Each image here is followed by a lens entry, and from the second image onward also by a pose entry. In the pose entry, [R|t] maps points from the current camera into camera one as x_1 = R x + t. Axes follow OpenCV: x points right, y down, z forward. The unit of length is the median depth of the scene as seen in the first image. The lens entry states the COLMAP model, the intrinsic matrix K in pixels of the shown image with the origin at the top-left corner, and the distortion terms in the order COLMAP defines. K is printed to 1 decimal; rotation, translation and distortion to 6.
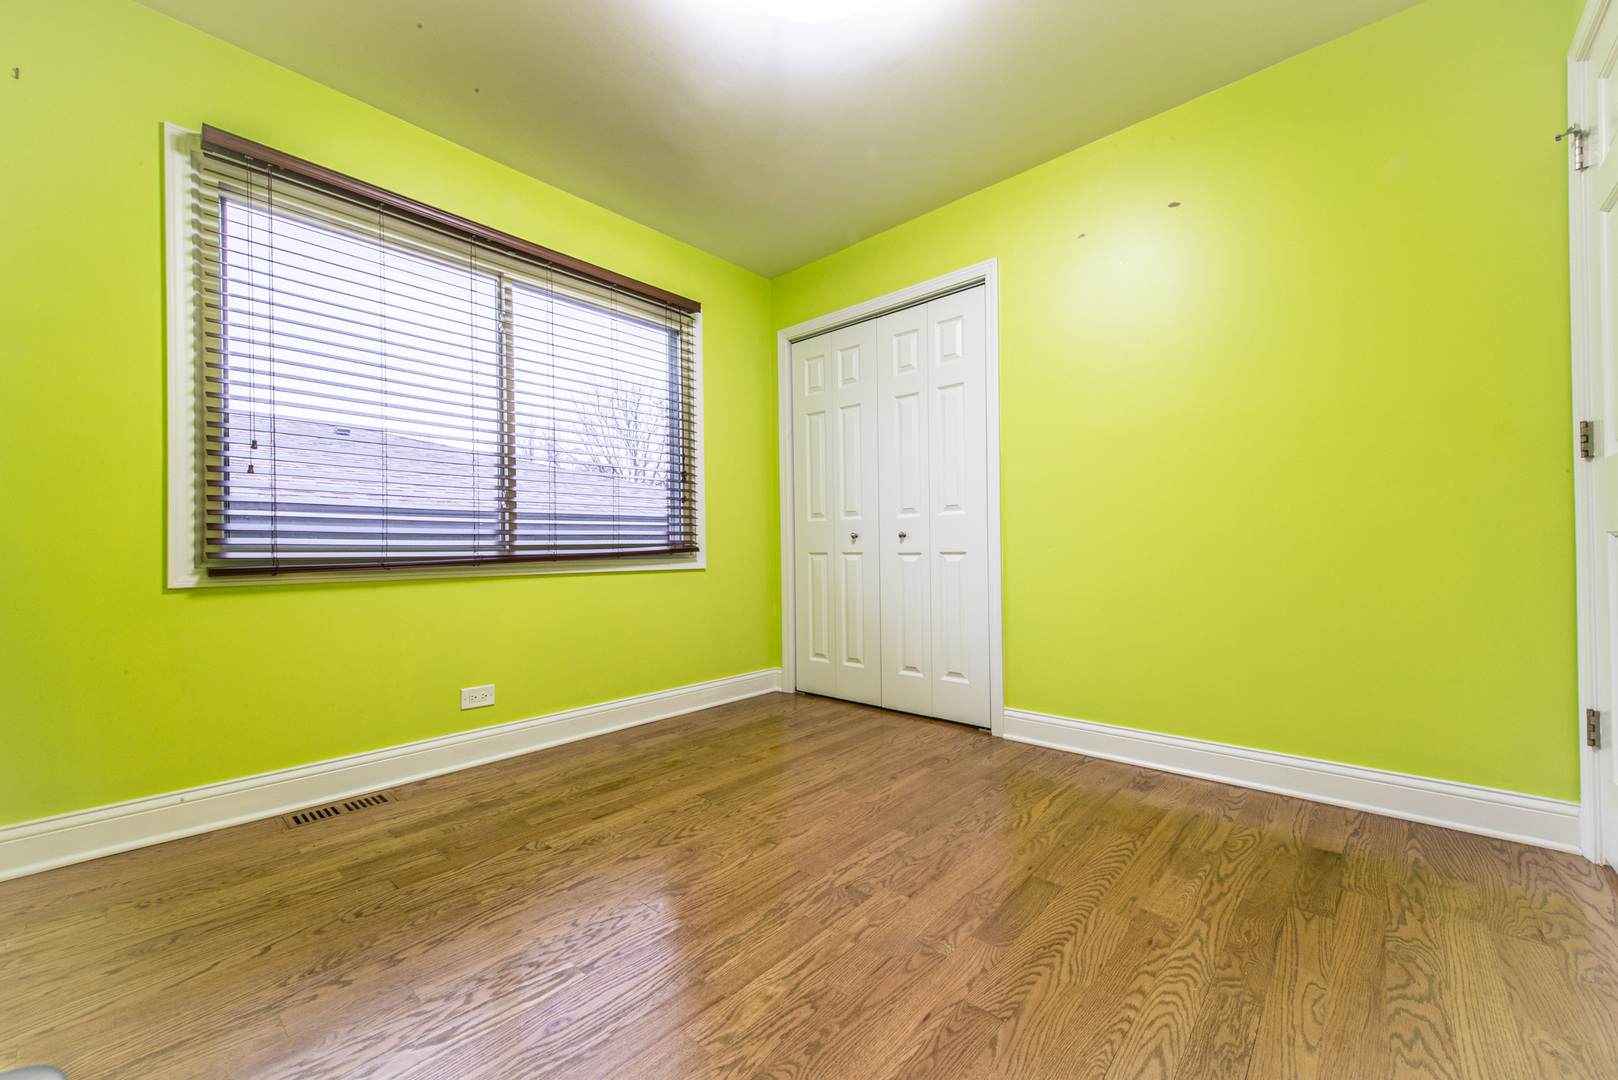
lens RADIAL K [[632.3, 0, 806.8], [0, 632.3, 543.3], [0, 0, 1]] dist [0.011079, -0.000868]
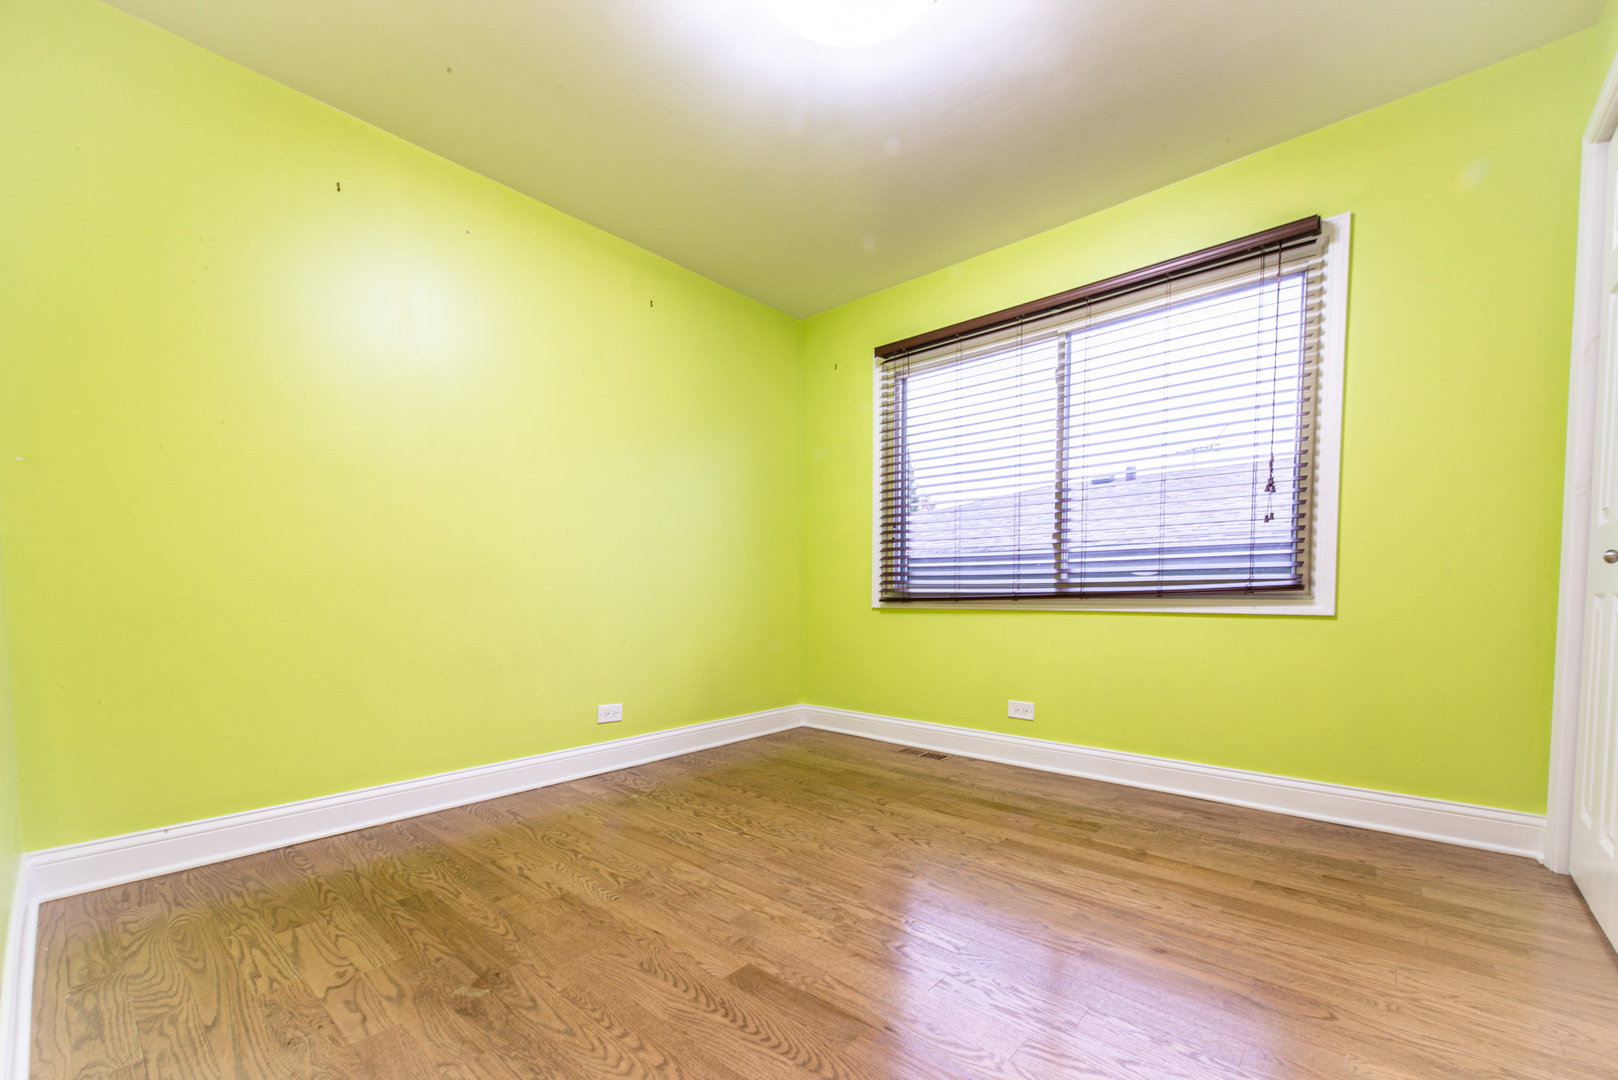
lens RADIAL K [[632.3, 0, 794.8], [0, 632.3, 620.7], [0, 0, 1]] dist [0.011079, -0.000868]
pose [[0.021782, 0.055921, -0.998198, 0.739092], [0.011260, 0.998357, 0.056176, 0.001778], [0.999699, -0.012463, 0.021117, 0.620557]]
